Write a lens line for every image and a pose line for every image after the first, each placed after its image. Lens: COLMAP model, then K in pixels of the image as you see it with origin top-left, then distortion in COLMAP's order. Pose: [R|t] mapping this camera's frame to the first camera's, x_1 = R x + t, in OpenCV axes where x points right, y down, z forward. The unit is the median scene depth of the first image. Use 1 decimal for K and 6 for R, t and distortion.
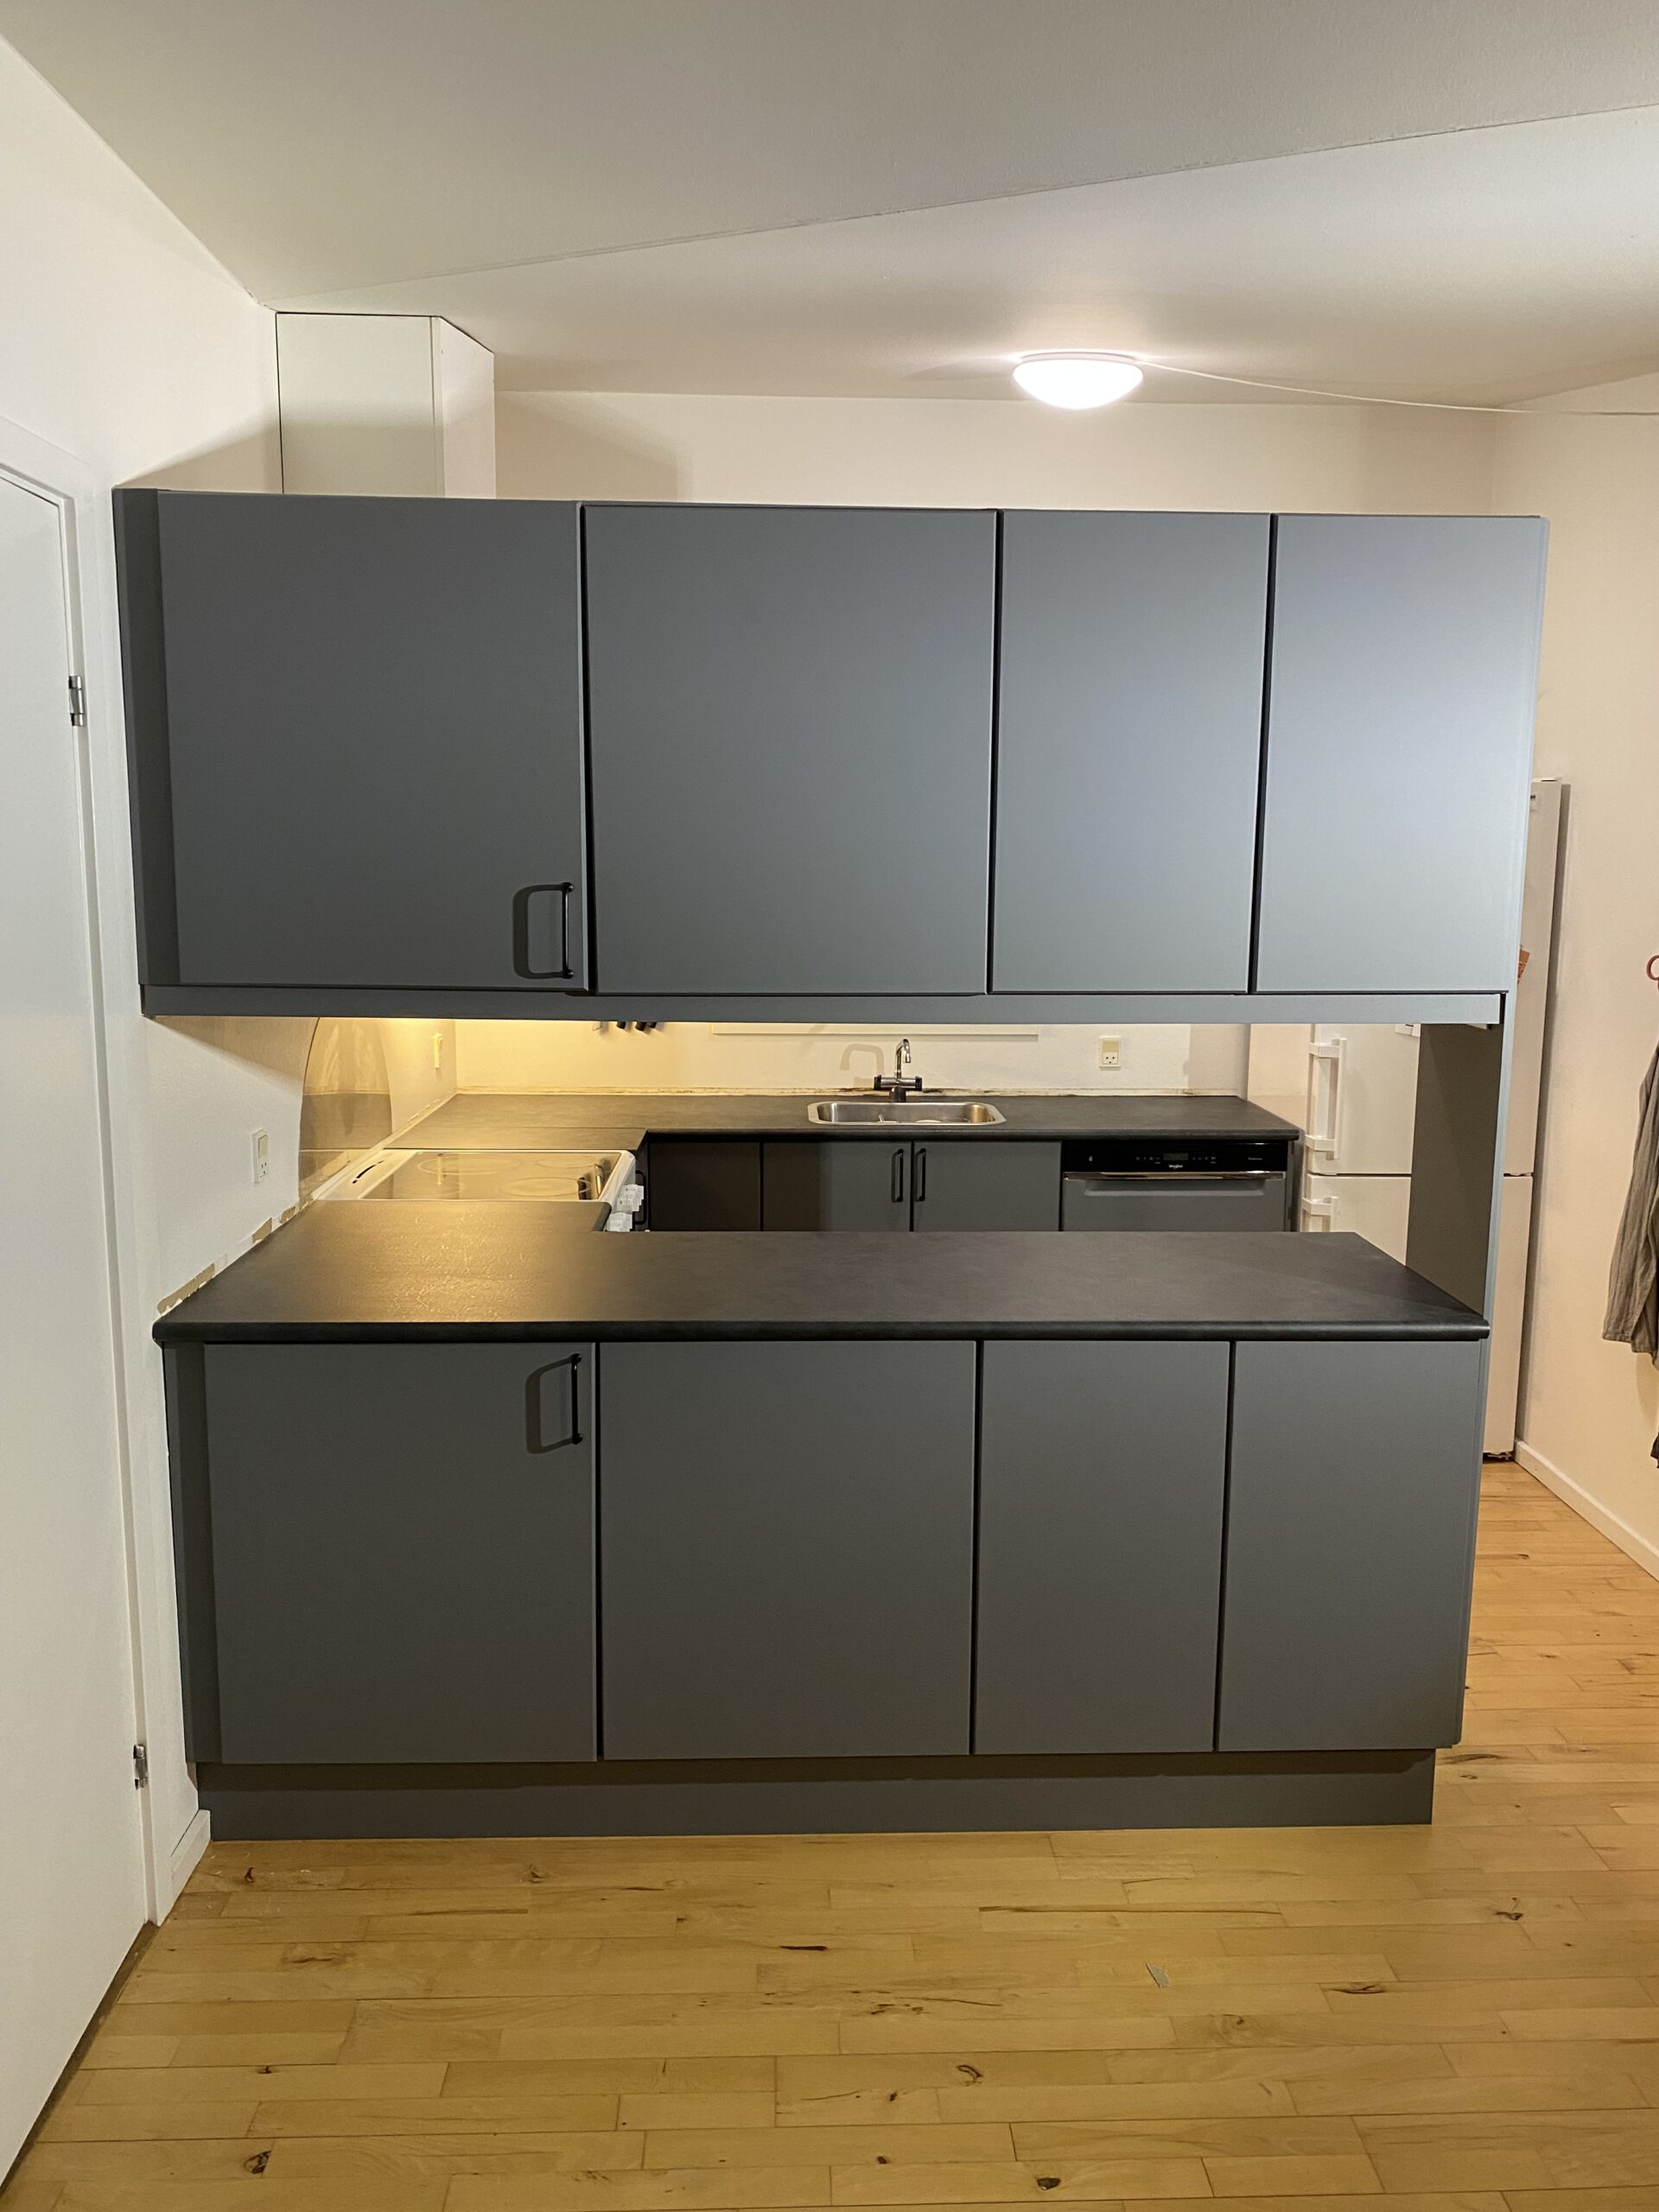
lens RADIAL K [[1706.2, 0, 846.6], [0, 1706.2, 1113.1], [0, 0, 1]] dist [0.028910, -0.015722]
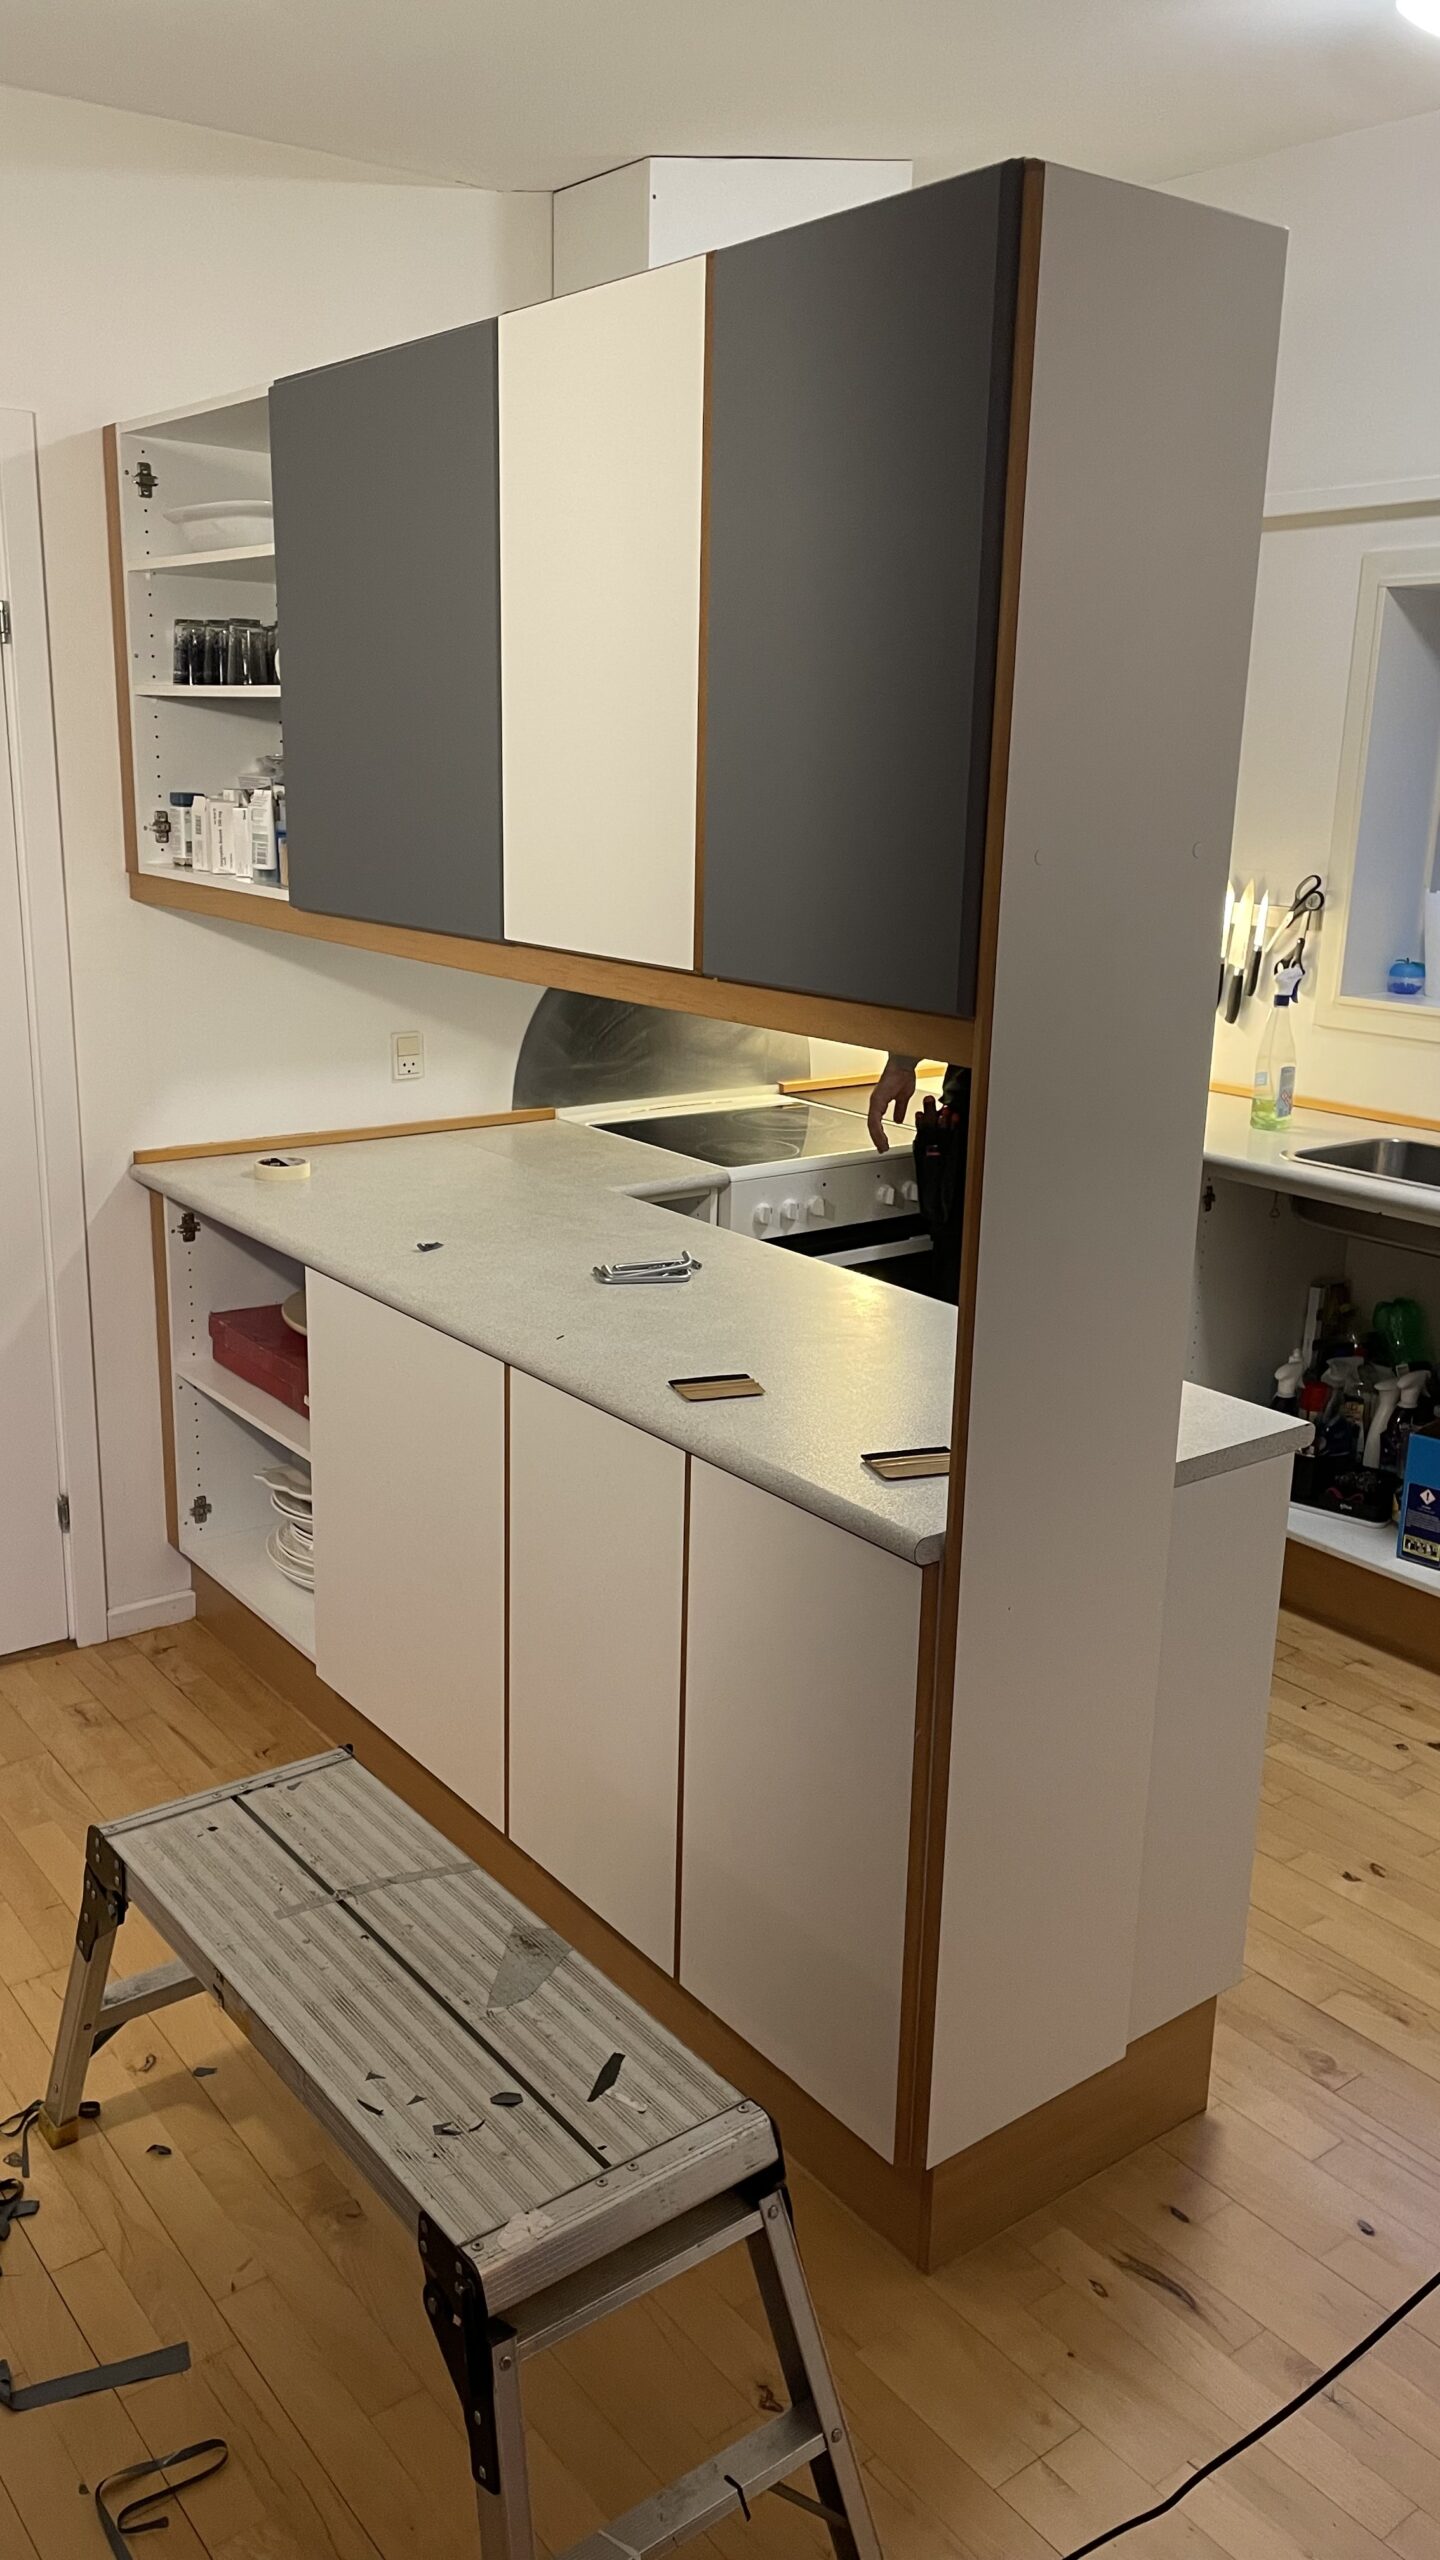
lens RADIAL K [[1942.8, 0, 720.0], [0, 1942.8, 1280.0], [0, 0, 1]] dist [0.093316, -0.104410]
pose [[0.575513, 0.223100, -0.786772, 0.876477], [-0.147167, 0.974616, 0.168715, -0.082670], [0.804442, 0.018689, 0.593738, 0.515500]]
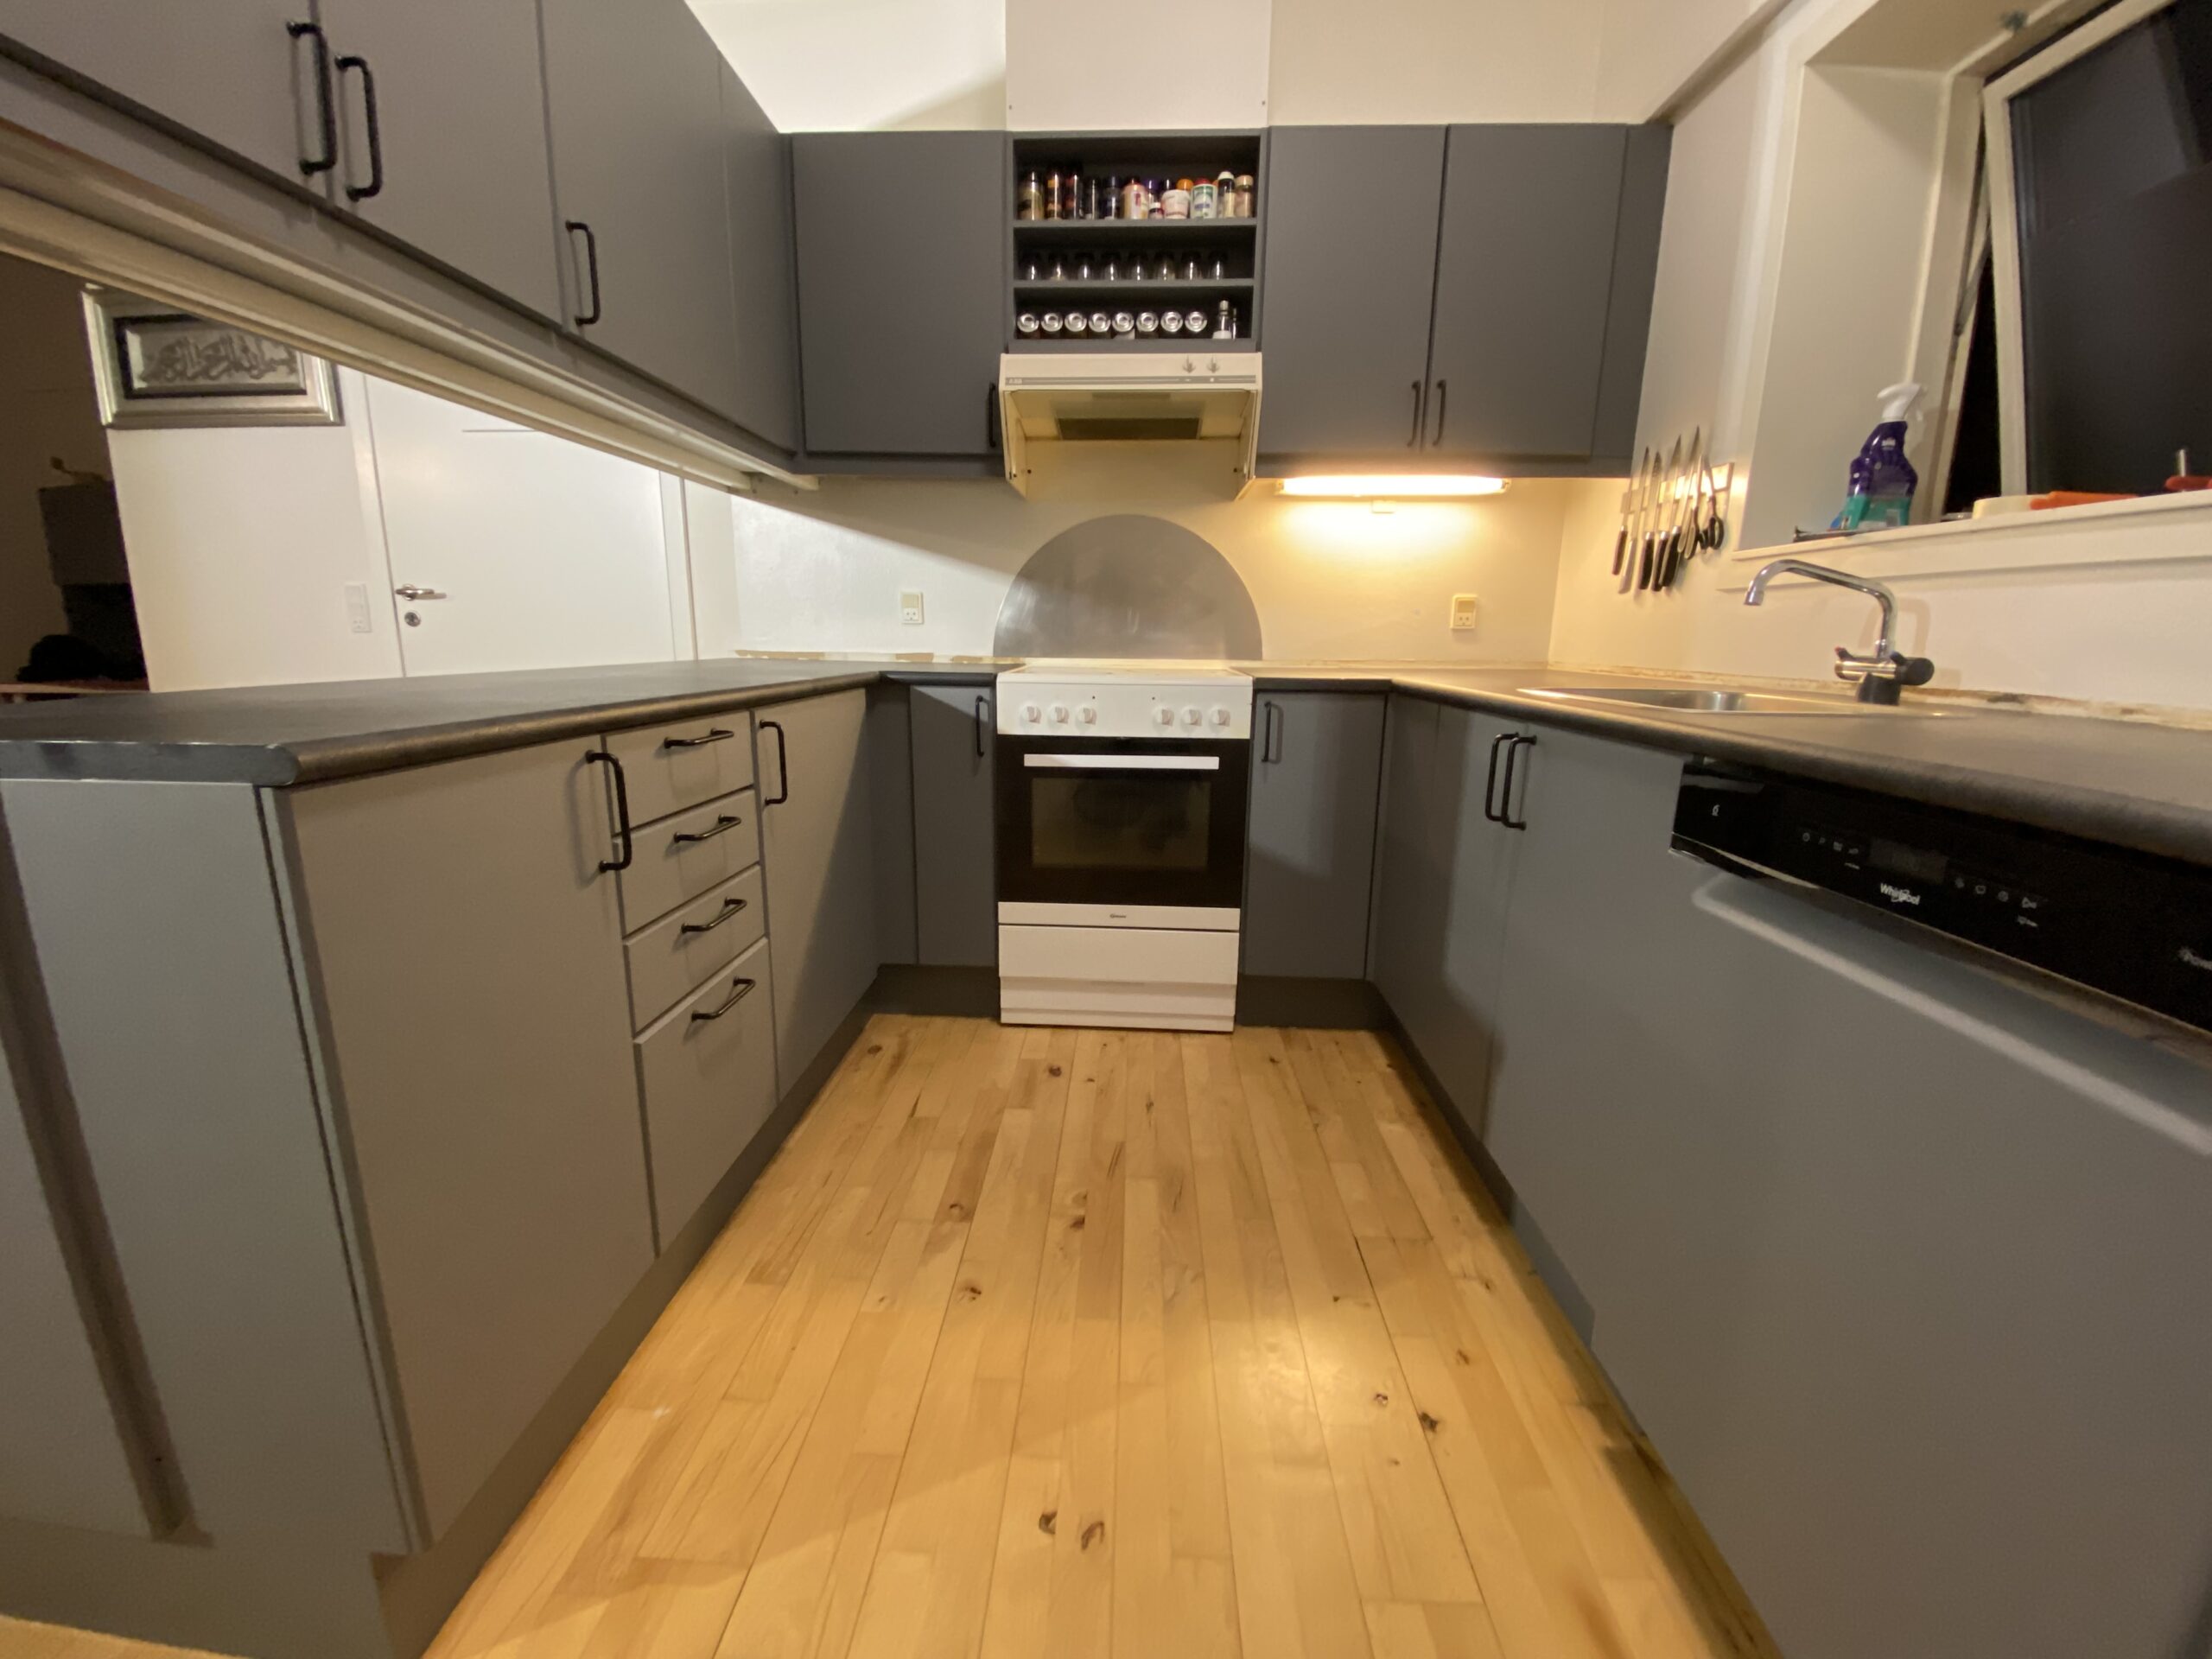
lens RADIAL K [[899.3, 0, 1106.0], [0, 899.3, 829.5], [0, 0, 1]] dist [0.016978, -0.019248]
pose [[-0.086685, 0.201410, -0.975664, 0.593349], [-0.167592, 0.962445, 0.213571, 0.015731], [0.982038, 0.182027, -0.049675, 1.442648]]
